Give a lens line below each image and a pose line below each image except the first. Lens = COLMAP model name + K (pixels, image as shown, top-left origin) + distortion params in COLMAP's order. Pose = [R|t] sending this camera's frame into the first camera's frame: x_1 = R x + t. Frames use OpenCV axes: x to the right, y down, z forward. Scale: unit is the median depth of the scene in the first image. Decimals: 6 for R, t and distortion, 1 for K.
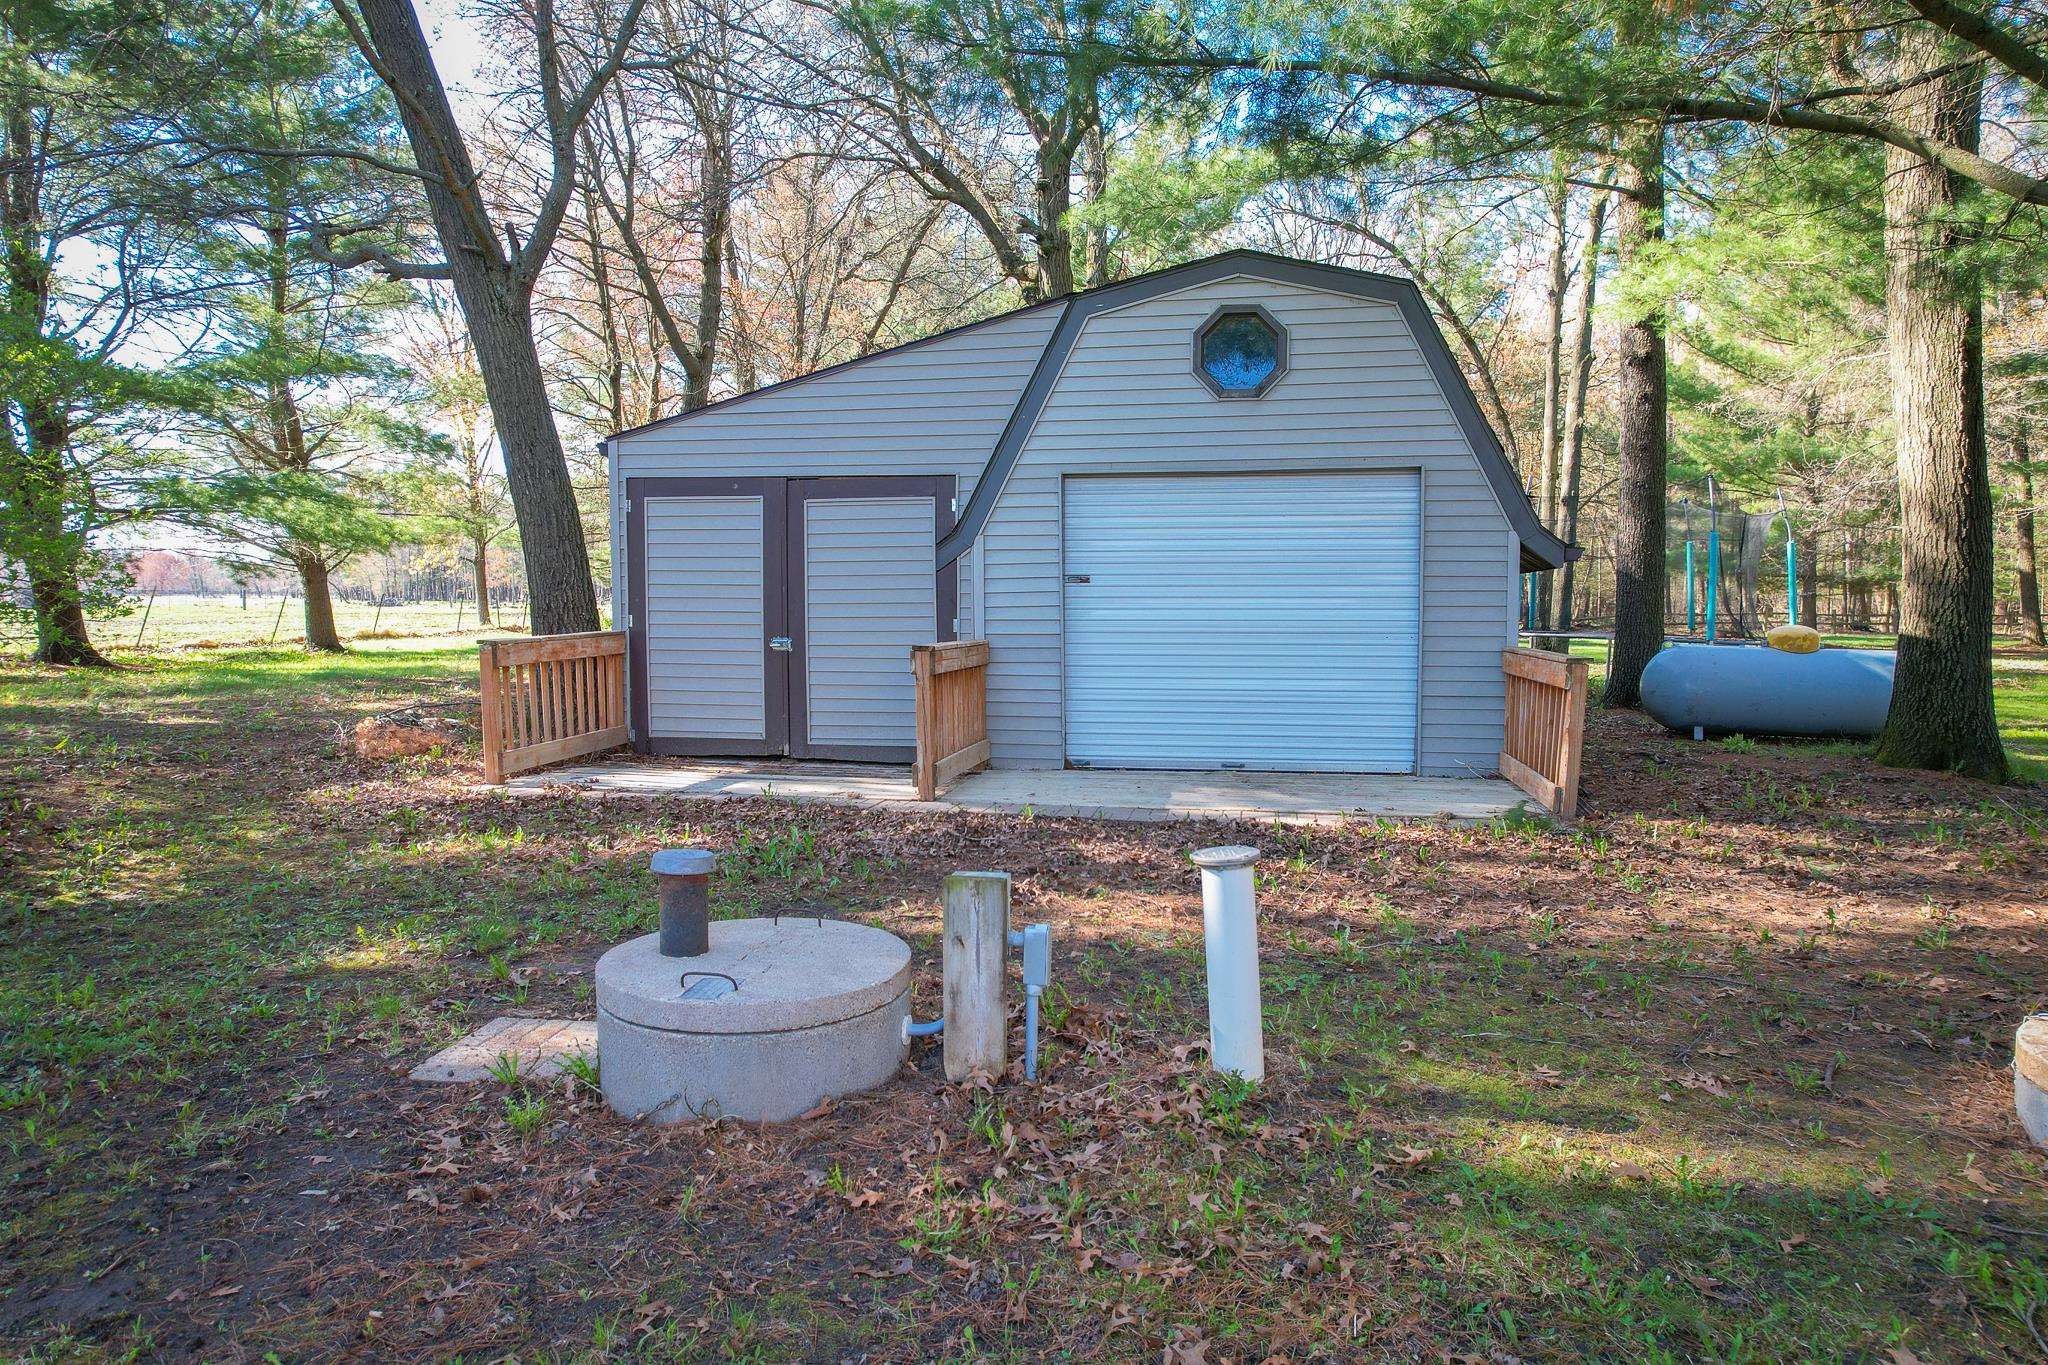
lens RADIAL K [[1308.0, 0, 1022.1], [0, 1308.0, 683.5], [0, 0, 1]] dist [-0.055617, 0.040022]
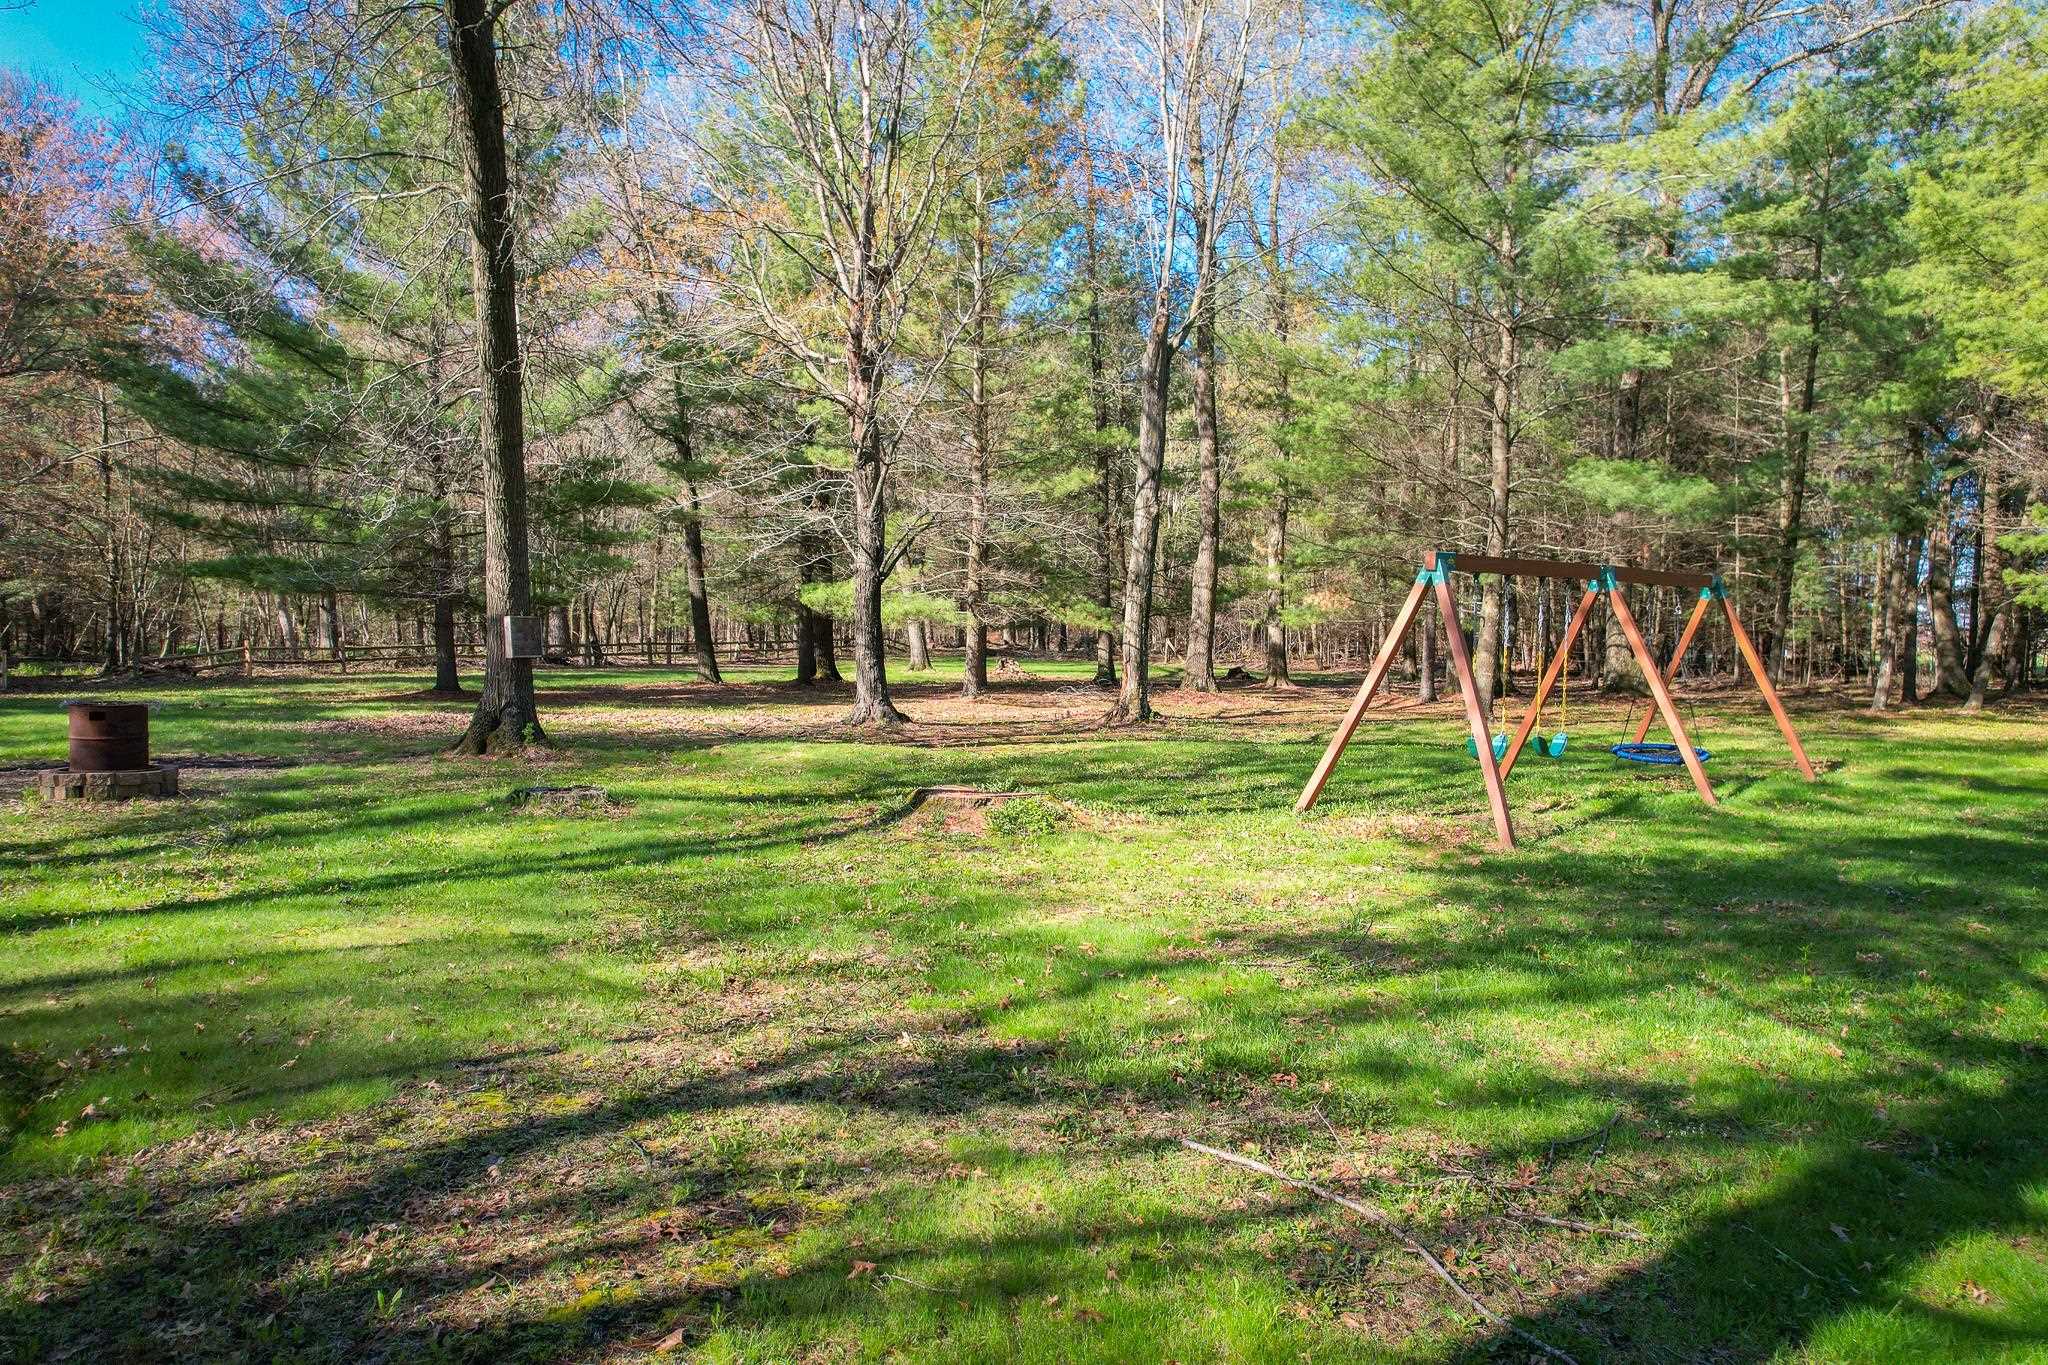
lens RADIAL K [[1308.0, 0, 1036.2], [0, 1308.0, 684.5], [0, 0, 1]] dist [-0.055617, 0.040022]
pose [[0.632169, -0.033755, 0.774095, 0.753721], [0.048379, 0.998821, 0.004045, -0.065374], [-0.773319, 0.034893, 0.633057, 0.850967]]
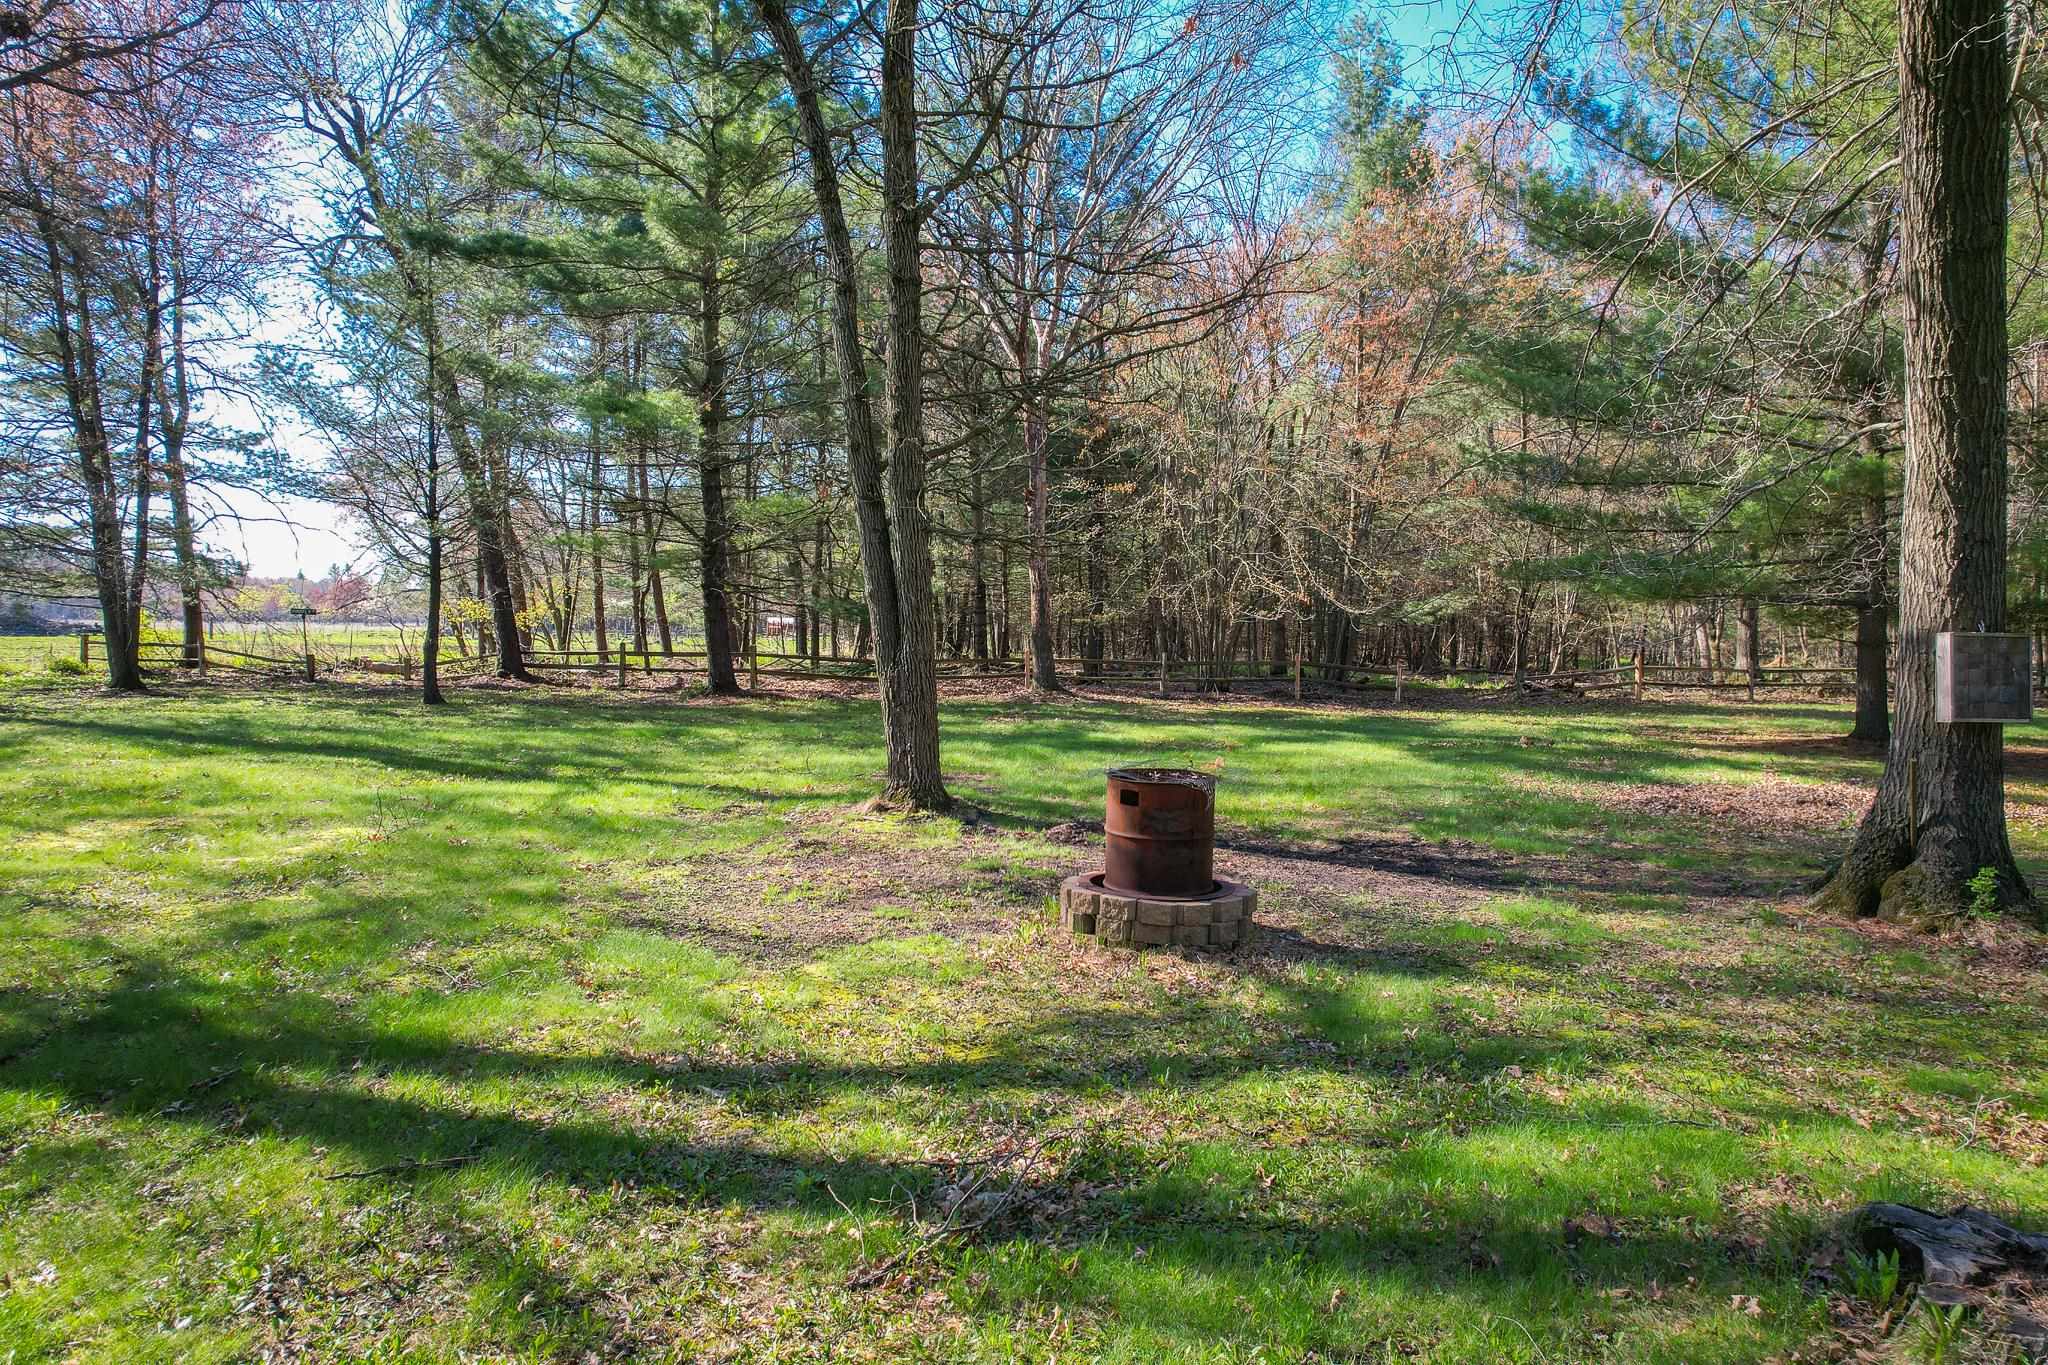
lens RADIAL K [[1308.0, 0, 1023.5], [0, 1308.0, 688.8], [0, 0, 1]] dist [-0.055617, 0.040022]
pose [[0.988747, 0.016721, -0.148657, 1.045127], [-0.019950, 0.999596, -0.020261, -0.101154], [0.148258, 0.022999, 0.988681, 1.346683]]
